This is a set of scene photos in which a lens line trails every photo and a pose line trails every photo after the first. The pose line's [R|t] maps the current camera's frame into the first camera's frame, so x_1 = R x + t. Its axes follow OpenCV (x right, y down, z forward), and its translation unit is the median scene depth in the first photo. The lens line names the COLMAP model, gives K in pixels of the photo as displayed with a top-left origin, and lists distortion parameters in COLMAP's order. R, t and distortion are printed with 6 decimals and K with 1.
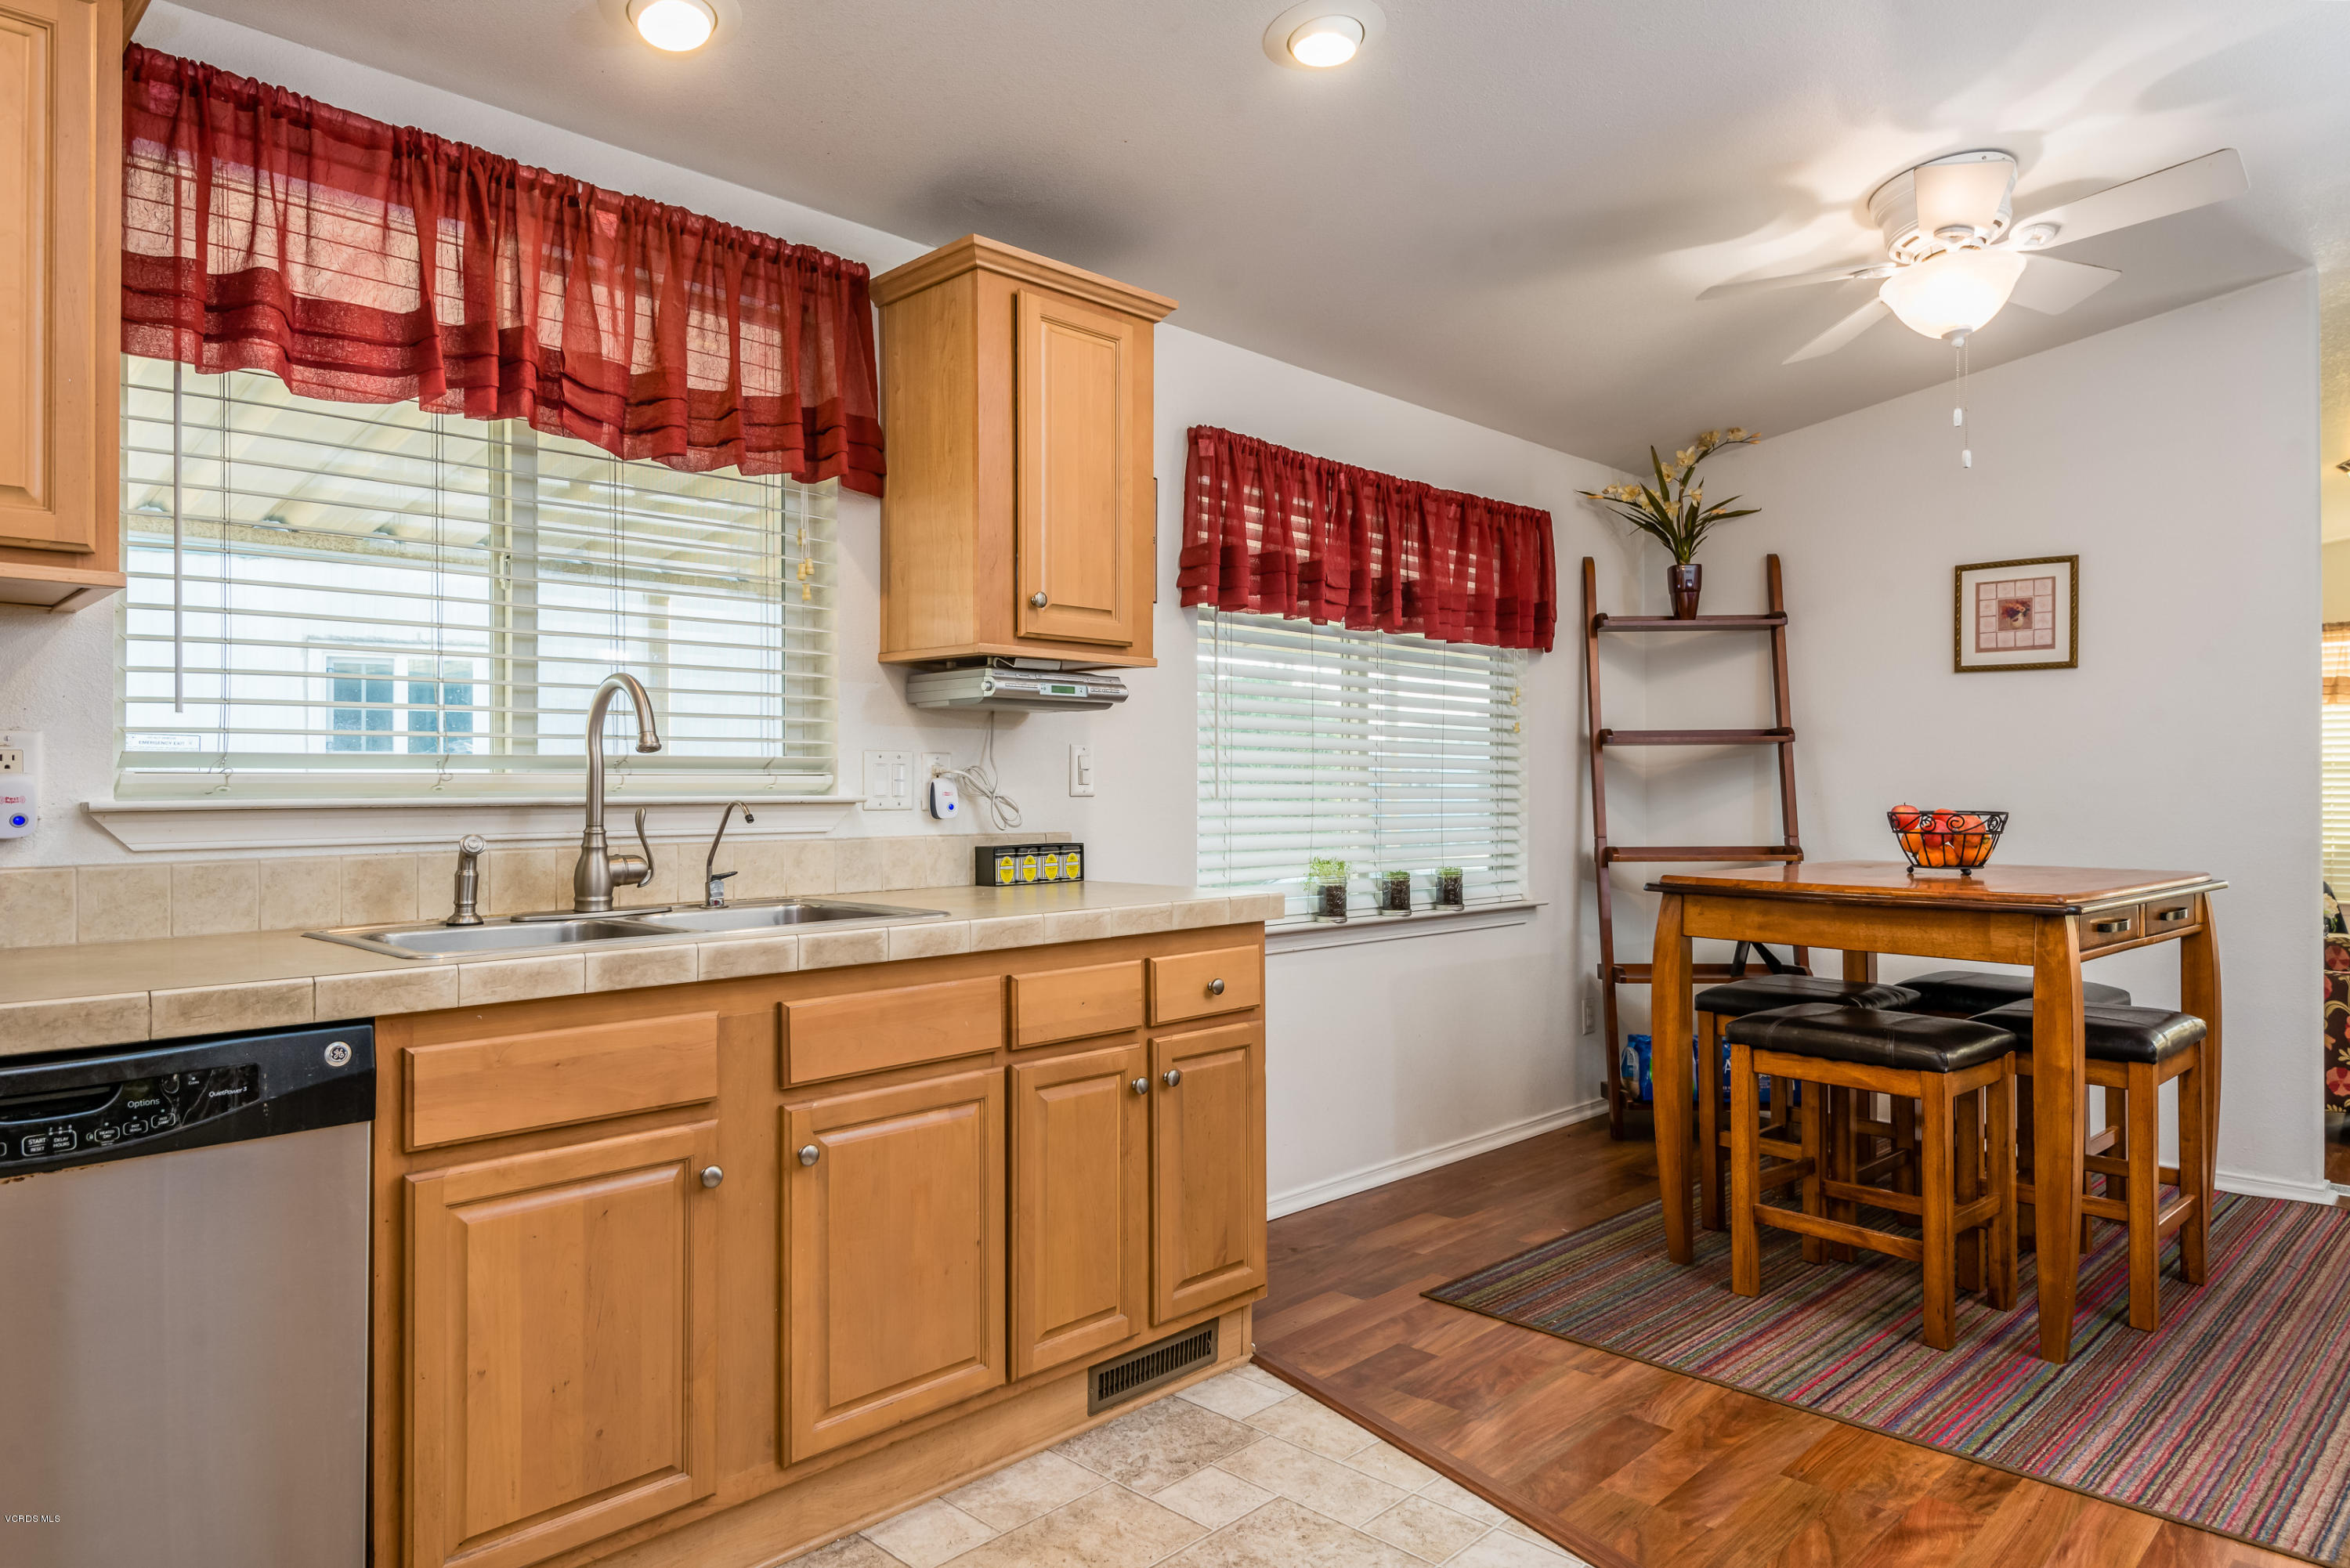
lens RADIAL K [[1449.8, 0, 1178.6], [0, 1449.8, 774.3], [0, 0, 1]] dist [0.032458, 0.002311]
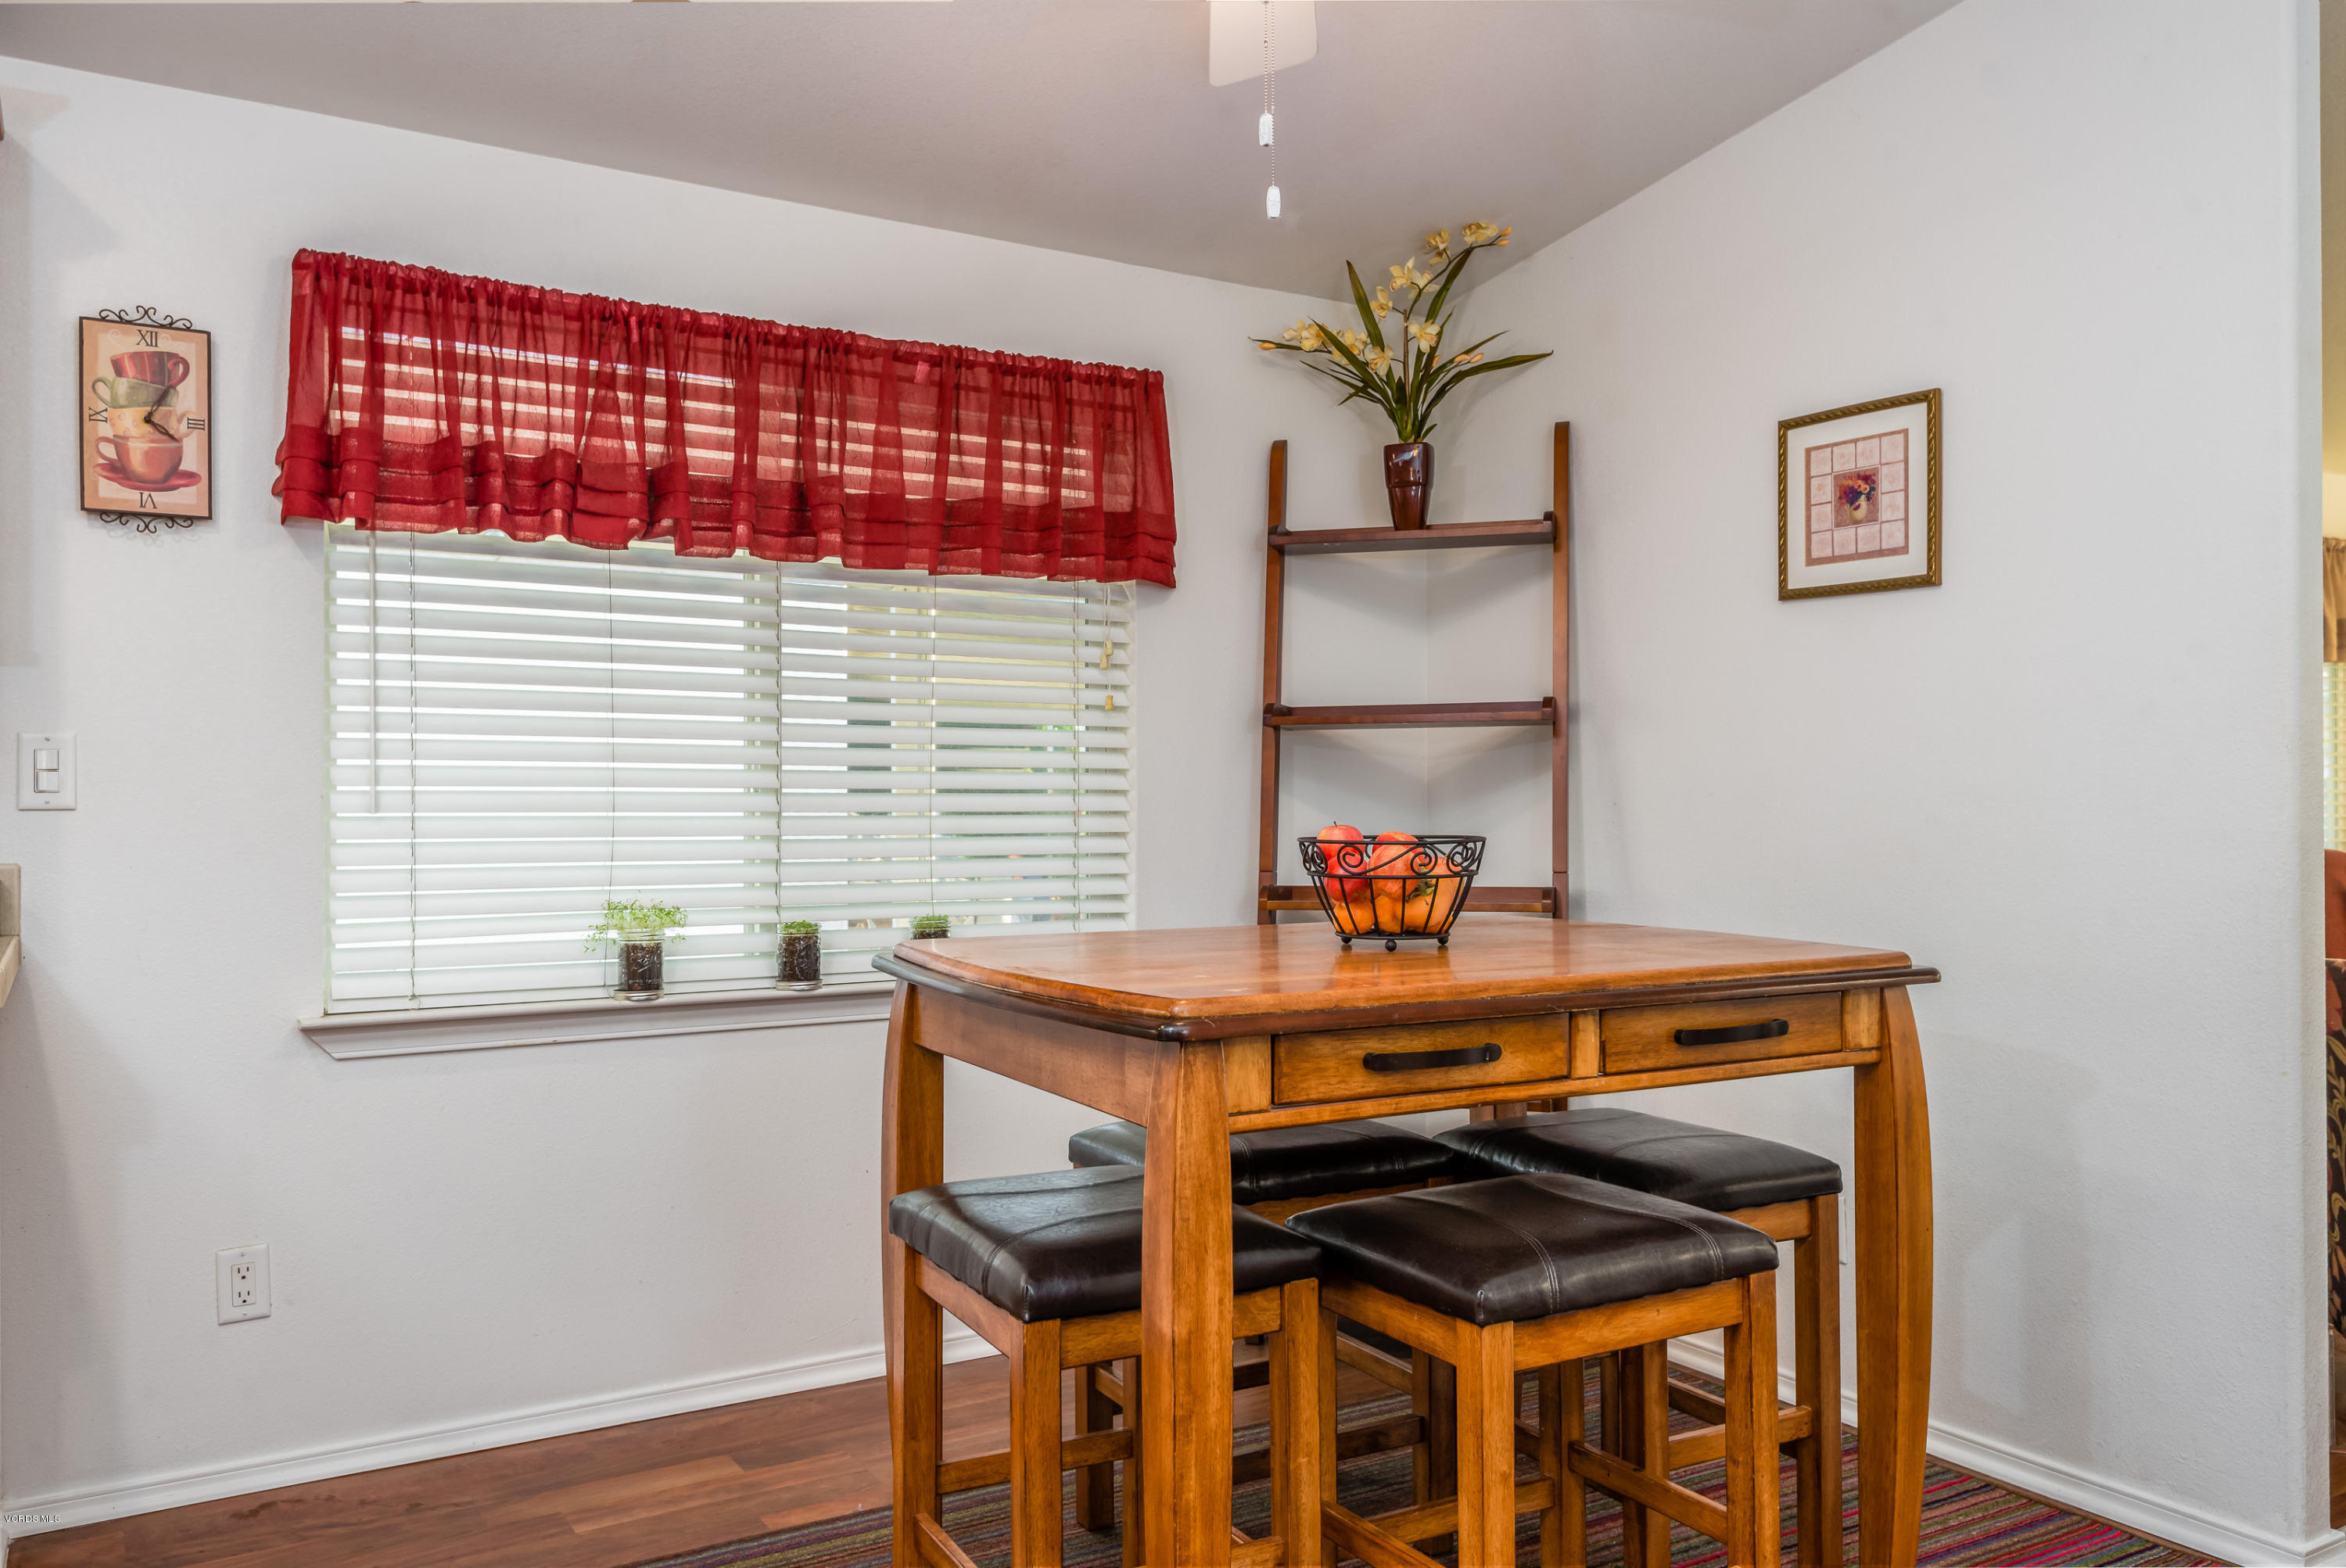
lens RADIAL K [[1762.6, 0, 1173.3], [0, 1762.6, 800.1], [0, 0, 1]] dist [0.011710, -0.002297]
pose [[0.971354, -0.001944, -0.237630, 0.527261], [0.004187, 0.999951, 0.008933, 0.004562], [0.237601, -0.009672, 0.971315, 0.277810]]
